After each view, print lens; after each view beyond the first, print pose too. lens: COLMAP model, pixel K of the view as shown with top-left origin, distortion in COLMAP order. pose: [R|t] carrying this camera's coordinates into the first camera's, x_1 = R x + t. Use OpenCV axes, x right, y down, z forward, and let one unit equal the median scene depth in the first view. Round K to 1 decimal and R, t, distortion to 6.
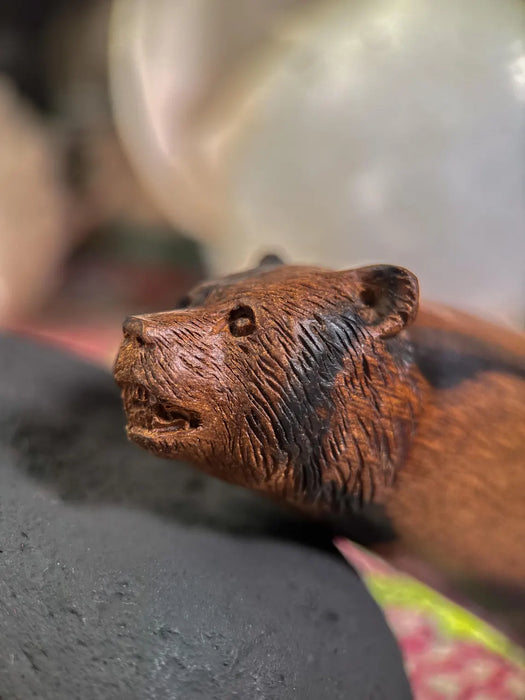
lens RADIAL K [[282.2, 0, 265.0], [0, 282.2, 348.8], [0, 0, 1]] dist [0.001412, -0.009669]
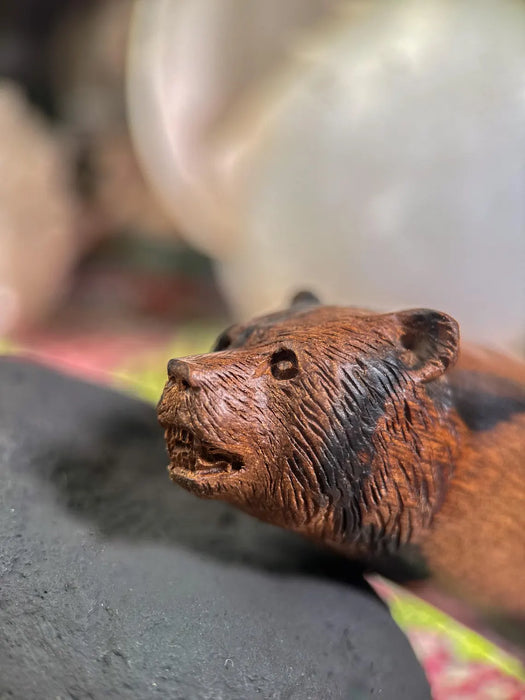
lens RADIAL K [[281.0, 0, 262.5], [0, 281.0, 350.0], [0, 0, 1]] dist [0.001119, -0.008891]
pose [[0.999882, 0.013695, -0.007006, -0.152921], [-0.013739, 0.999885, -0.006381, -0.141026], [0.006918, 0.006477, 0.999955, -0.007598]]
